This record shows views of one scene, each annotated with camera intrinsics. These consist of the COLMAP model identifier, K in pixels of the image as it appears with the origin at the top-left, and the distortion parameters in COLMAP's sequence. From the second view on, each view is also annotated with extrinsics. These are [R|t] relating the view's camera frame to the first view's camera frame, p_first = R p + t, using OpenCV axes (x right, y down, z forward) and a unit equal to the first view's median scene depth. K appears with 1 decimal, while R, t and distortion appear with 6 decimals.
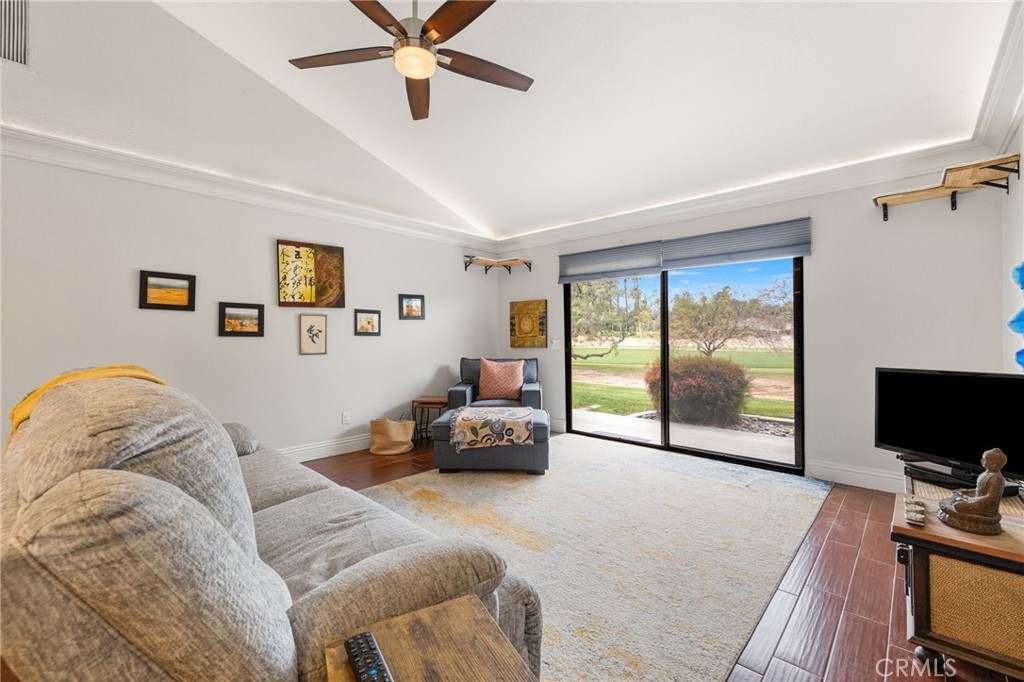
lens RADIAL K [[435.5, 0, 509.7], [0, 435.5, 330.3], [0, 0, 1]] dist [0.000640, -0.000027]
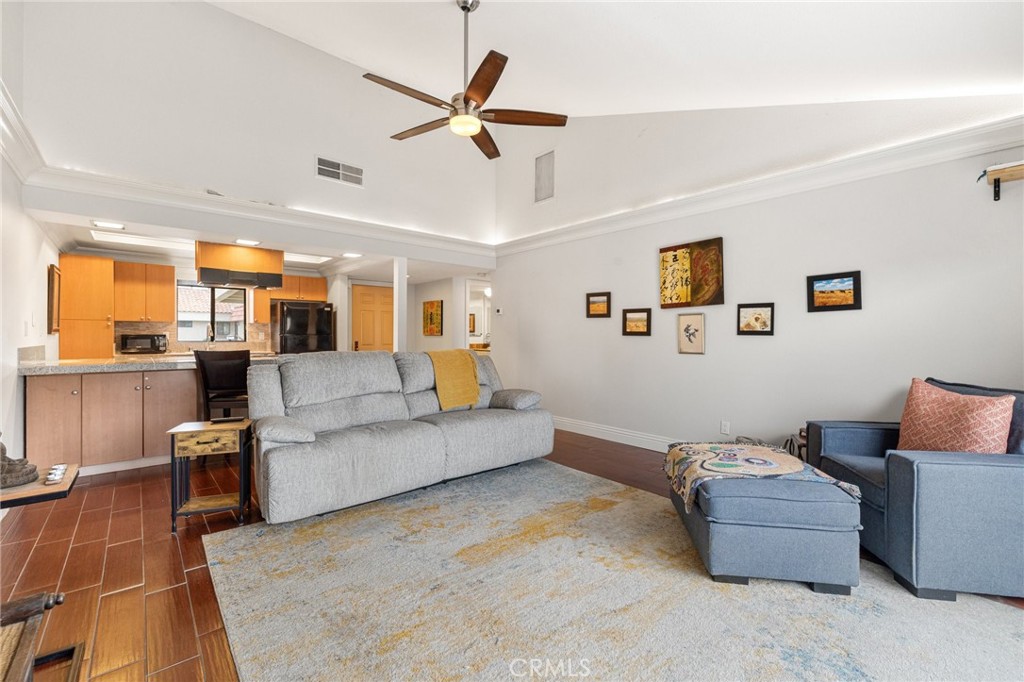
lens RADIAL K [[432.3, 0, 514.2], [0, 432.3, 336.3], [0, 0, 1]] dist [0.001588, -0.000012]
pose [[-0.102839, 0.005290, -0.994684, 0.586889], [0.013197, 0.999905, 0.003953, 0.006128], [0.994610, -0.012721, -0.102899, 0.708272]]
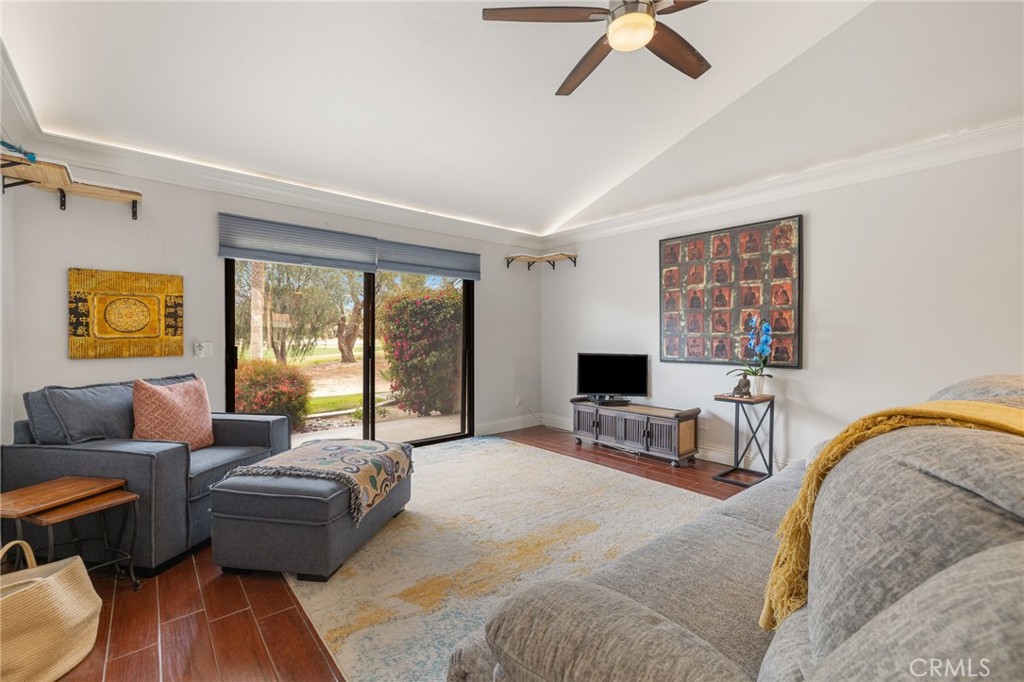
lens RADIAL K [[432.3, 0, 514.2], [0, 432.3, 336.3], [0, 0, 1]] dist [0.001588, -0.000012]
pose [[0.106276, 0.004821, 0.994325, -0.613655], [-0.013280, 0.999906, -0.003428, 0.011653], [-0.994248, -0.012840, 0.106330, 0.632328]]
